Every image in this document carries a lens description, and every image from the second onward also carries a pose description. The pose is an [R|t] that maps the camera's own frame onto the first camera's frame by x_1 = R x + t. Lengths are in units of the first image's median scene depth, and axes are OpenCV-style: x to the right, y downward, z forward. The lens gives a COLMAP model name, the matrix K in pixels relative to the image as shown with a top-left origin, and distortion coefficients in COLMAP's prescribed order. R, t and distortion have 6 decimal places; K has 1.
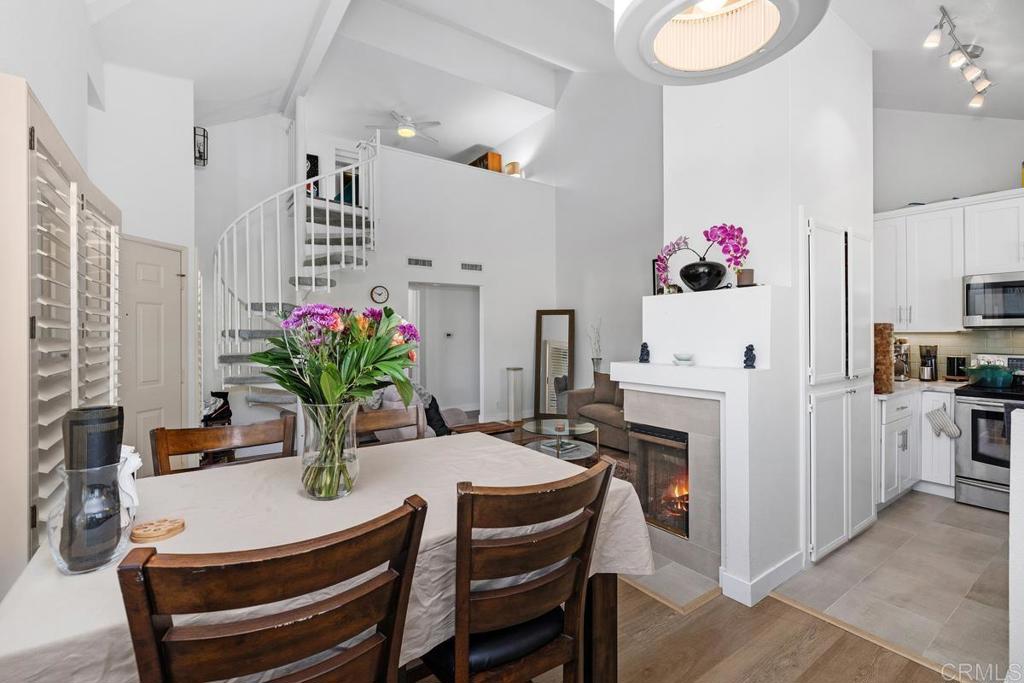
lens RADIAL K [[465.5, 0, 511.8], [0, 465.5, 337.8], [0, 0, 1]] dist [0.001058, 0.000208]
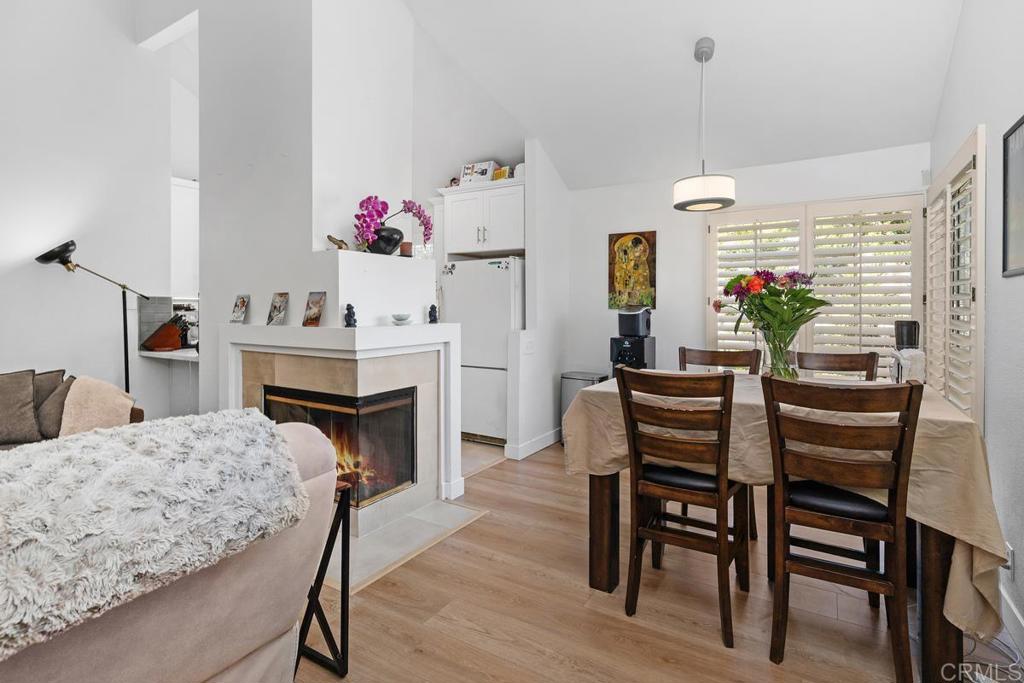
lens RADIAL K [[506.9, 0, 516.6], [0, 506.9, 308.1], [0, 0, 1]] dist [-0.000020, -0.000042]
pose [[-0.389106, 0.002450, 0.921190, -0.457549], [0.011783, 0.999928, 0.002318, 0.012269], [-0.921118, 0.011756, -0.389106, 0.705425]]
